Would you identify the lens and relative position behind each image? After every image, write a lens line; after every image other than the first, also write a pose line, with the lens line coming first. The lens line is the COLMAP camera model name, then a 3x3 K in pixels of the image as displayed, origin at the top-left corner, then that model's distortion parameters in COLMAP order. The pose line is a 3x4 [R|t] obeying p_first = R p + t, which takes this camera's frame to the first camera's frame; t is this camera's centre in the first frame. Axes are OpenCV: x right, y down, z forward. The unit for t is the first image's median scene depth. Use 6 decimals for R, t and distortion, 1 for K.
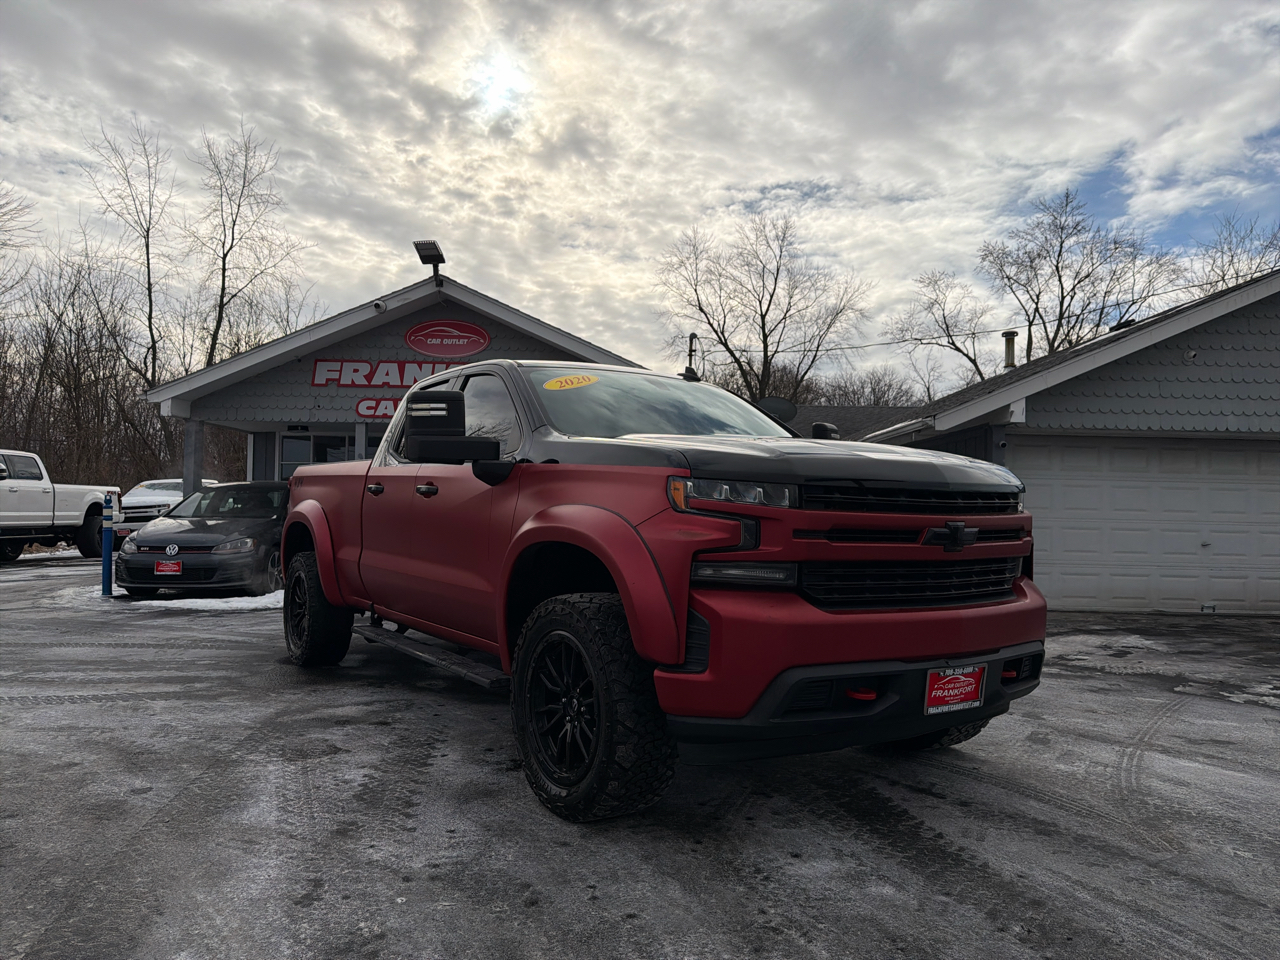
lens RADIAL K [[894.6, 0, 635.6], [0, 894.6, 491.4], [0, 0, 1]] dist [0.063863, -0.103860]
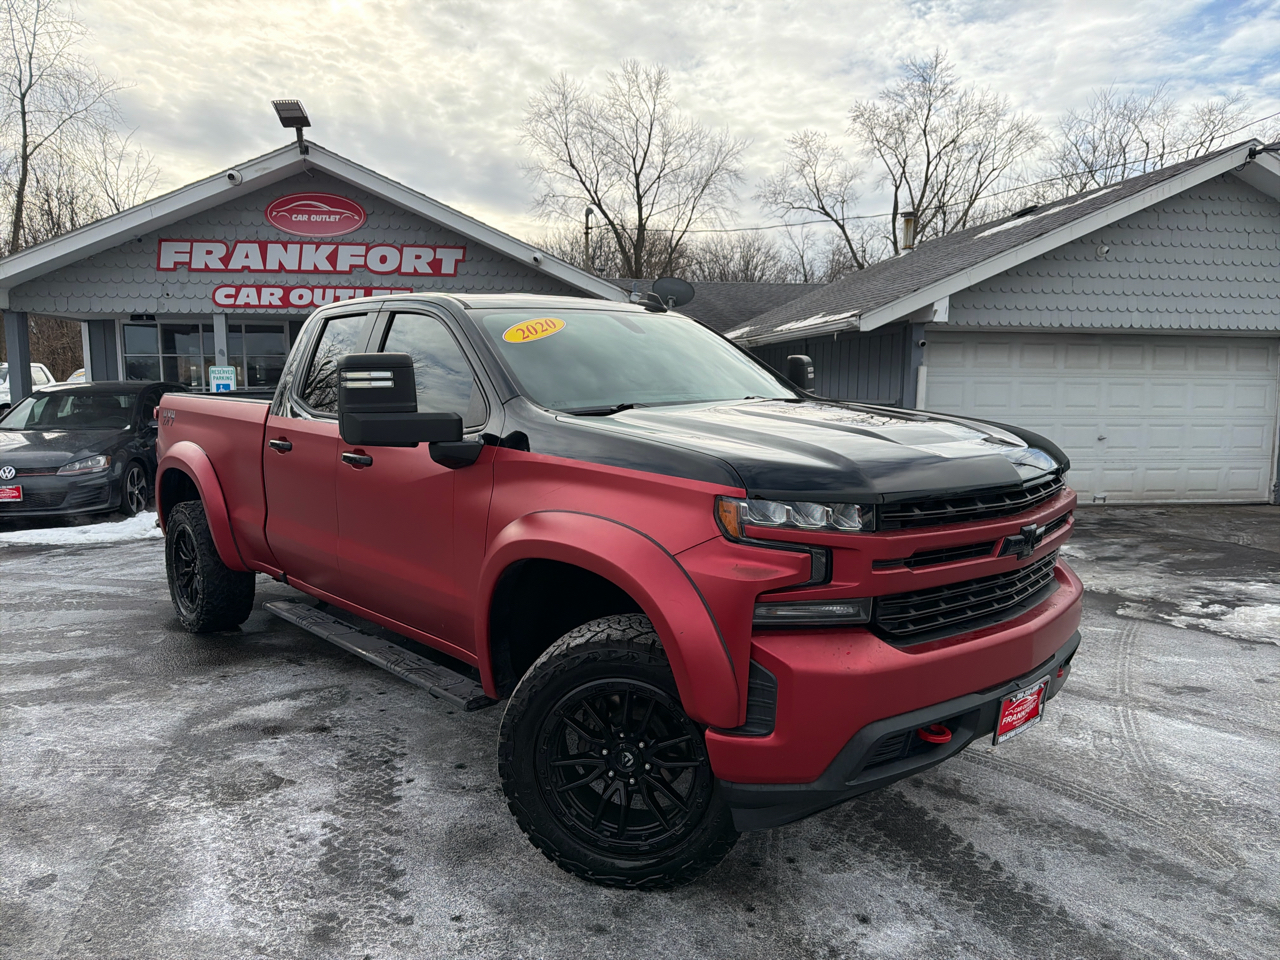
lens RADIAL K [[900.0, 0, 641.6], [0, 900.0, 494.2], [0, 0, 1]] dist [0.009983, -0.018608]
pose [[0.988213, -0.031416, 0.149830, -0.073559], [0.008086, 0.988062, 0.153843, -0.068711], [-0.152875, -0.150818, 0.976670, 0.108441]]
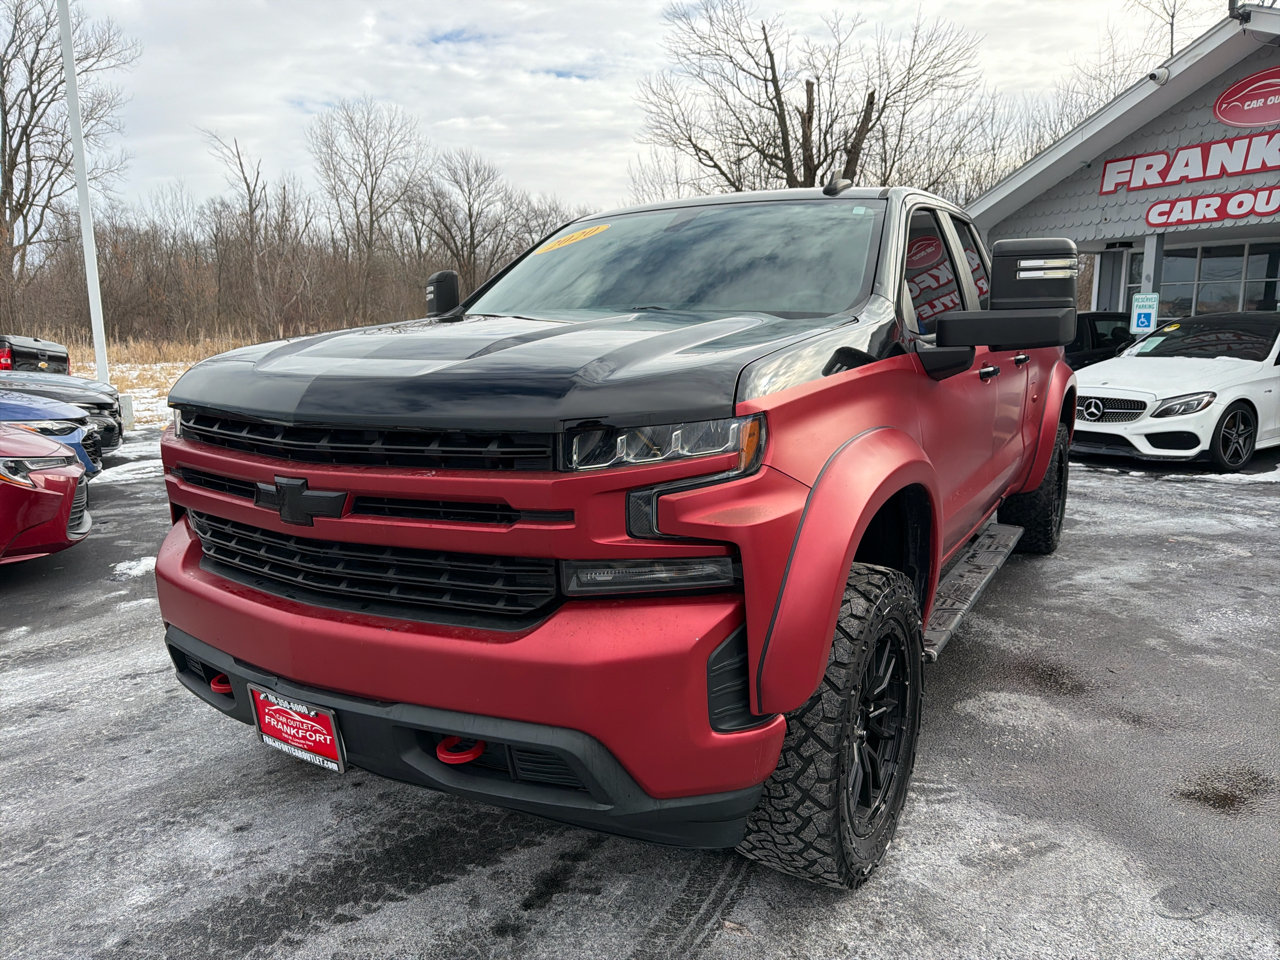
lens RADIAL K [[902.7, 0, 637.6], [0, 902.7, 490.8], [0, 0, 1]] dist [0.011566, -0.020210]
pose [[0.422174, 0.149573, -0.894090, 0.503424], [0.036218, 0.982723, 0.181502, -0.030491], [0.905791, -0.109008, 0.409464, 0.478451]]
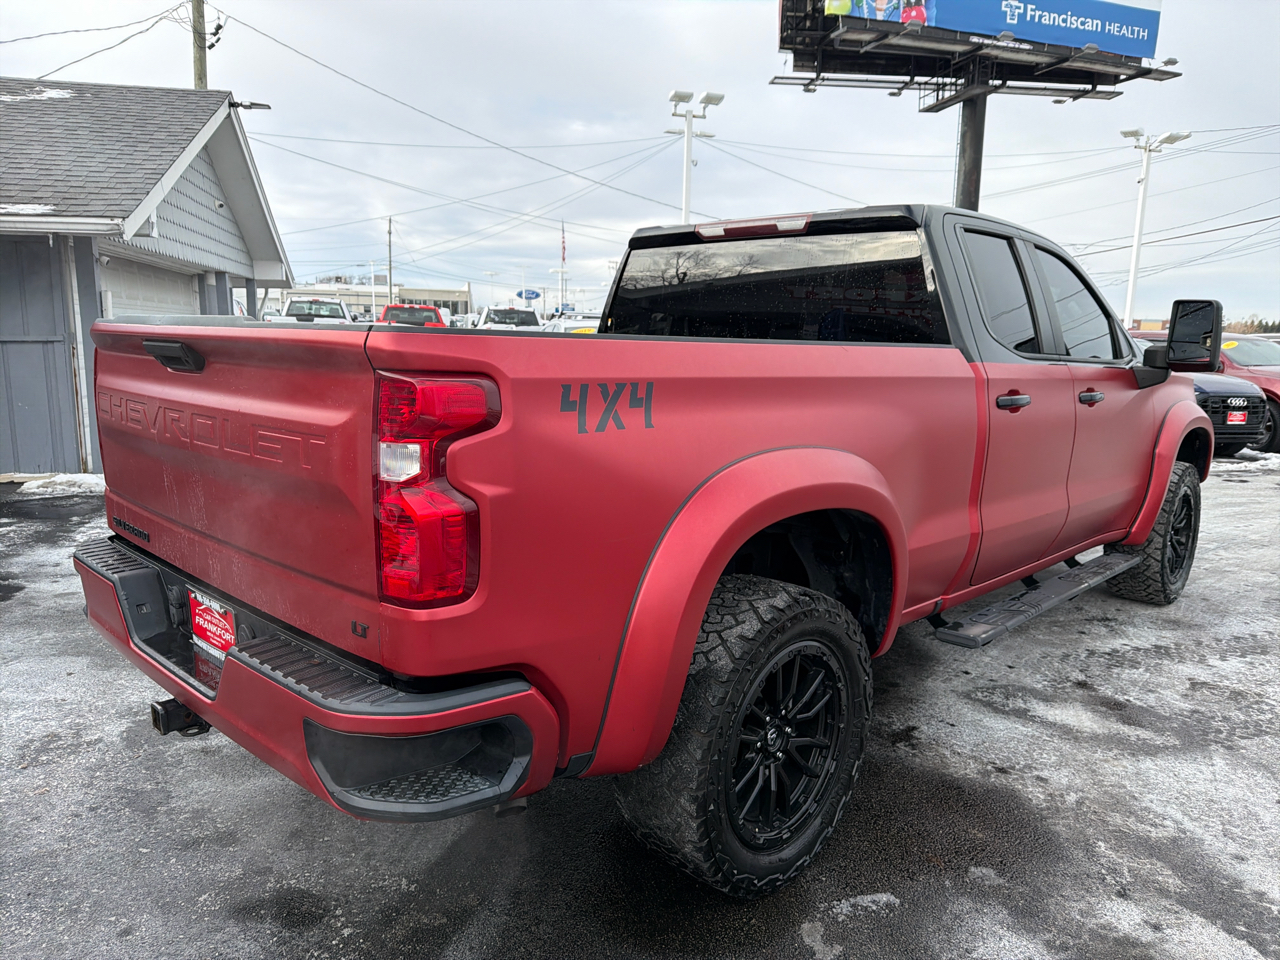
lens RADIAL K [[902.7, 0, 637.6], [0, 902.7, 490.8], [0, 0, 1]] dist [0.011566, -0.020210]
pose [[-0.203485, -0.188509, 0.960759, -0.703752], [-0.047253, 0.982037, 0.182676, -0.035813], [-0.977937, -0.008227, -0.208737, 1.154170]]
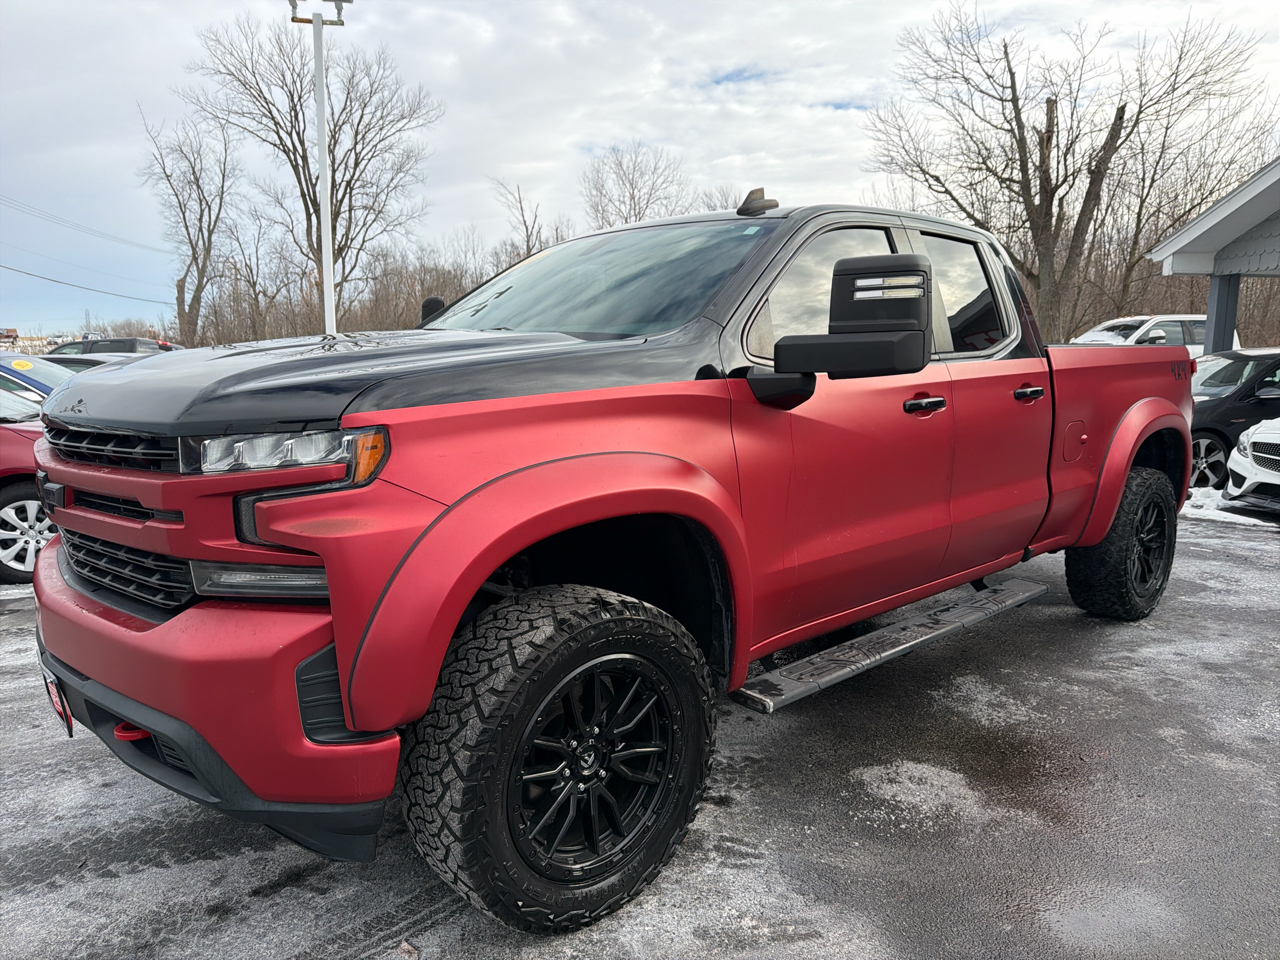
lens RADIAL K [[902.1, 0, 640.9], [0, 902.1, 486.7], [0, 0, 1]] dist [0.007564, -0.015122]
pose [[0.151676, 0.130641, -0.979759, 0.558324], [0.023079, 0.990489, 0.135644, -0.019856], [0.988161, -0.043186, 0.147218, 0.676023]]
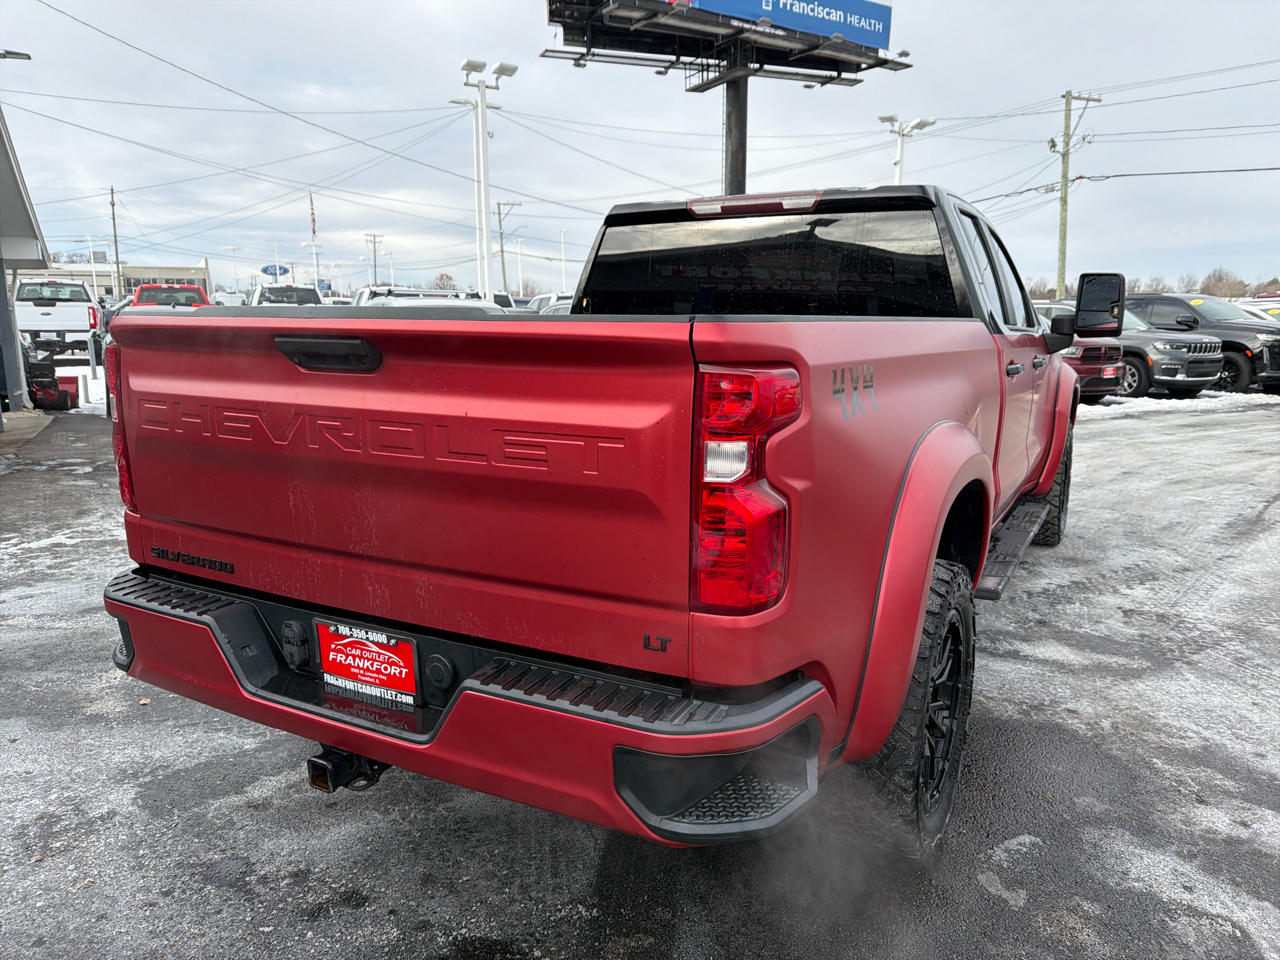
lens RADIAL K [[904.6, 0, 644.8], [0, 904.6, 487.5], [0, 0, 1]] dist [0.004512, -0.008532]
pose [[-0.450997, -0.186604, 0.872801, -0.641916], [-0.028831, 0.980435, 0.194718, -0.032929], [-0.892060, 0.062654, -0.447553, 1.294894]]
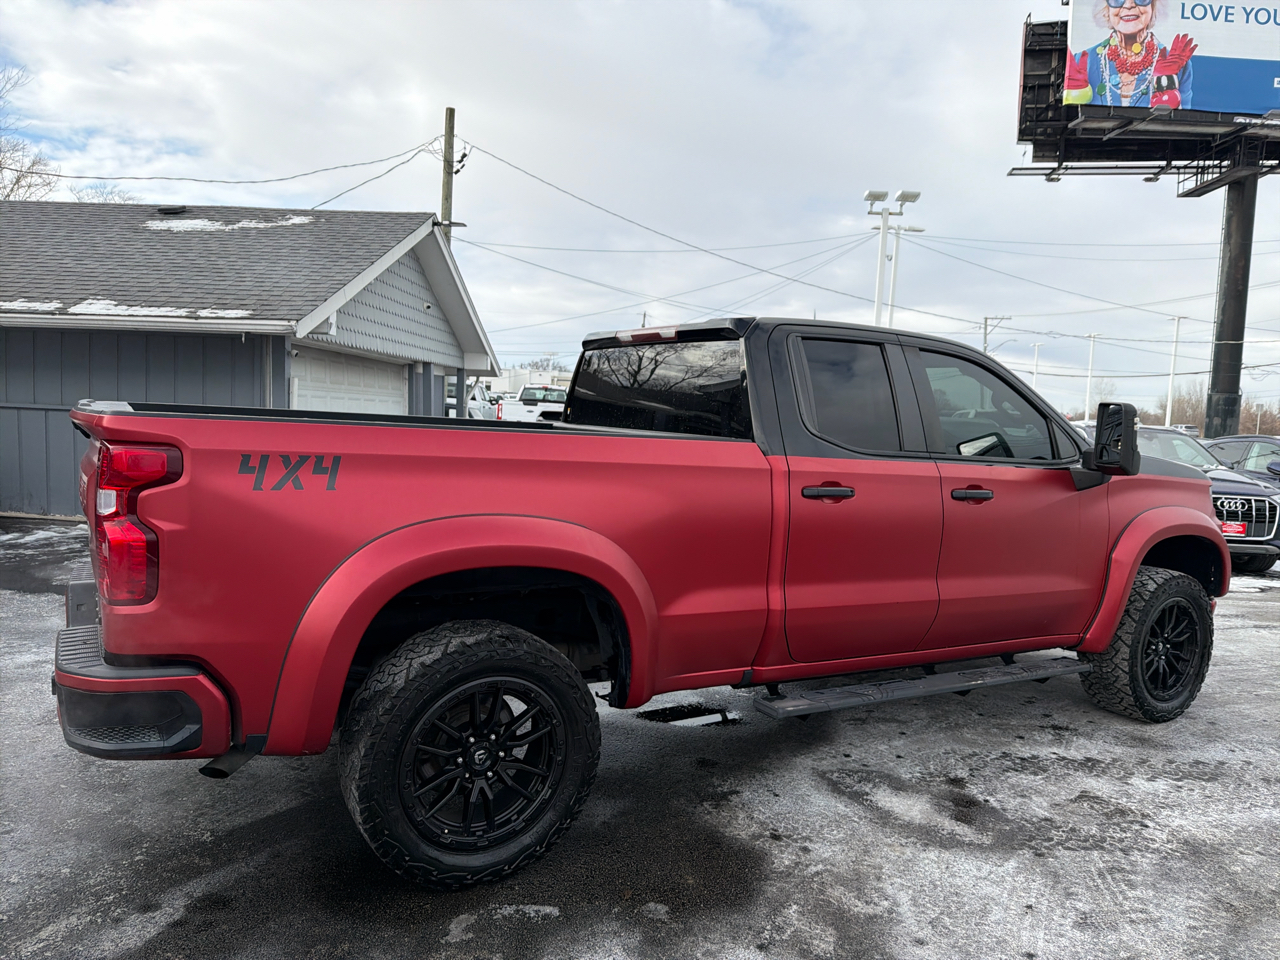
lens RADIAL K [[902.1, 0, 640.9], [0, 902.1, 486.7], [0, 0, 1]] dist [0.007564, -0.015122]
pose [[0.070353, -0.095874, 0.992904, -0.801592], [-0.066972, 0.992671, 0.100597, -0.053417], [-0.995271, -0.073574, 0.063417, 0.919604]]
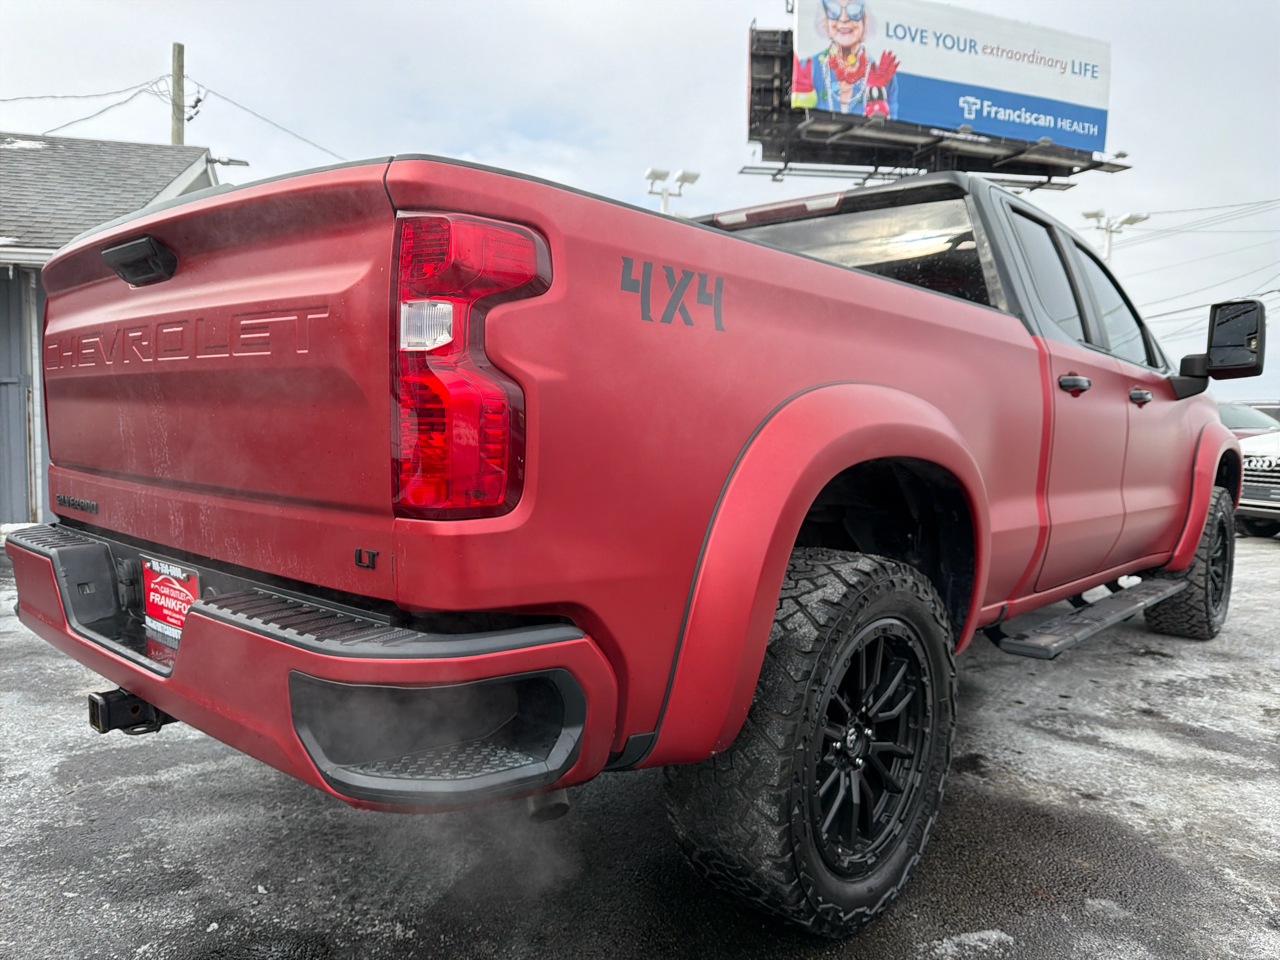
lens RADIAL K [[911.2, 0, 639.3], [0, 911.2, 486.5], [0, 0, 1]] dist [-0.004291, -0.003975]
pose [[-0.237916, -0.091216, 0.966993, -0.651164], [-0.048224, 0.995462, 0.082037, 0.022850], [-0.970088, -0.027115, -0.241235, 1.168869]]
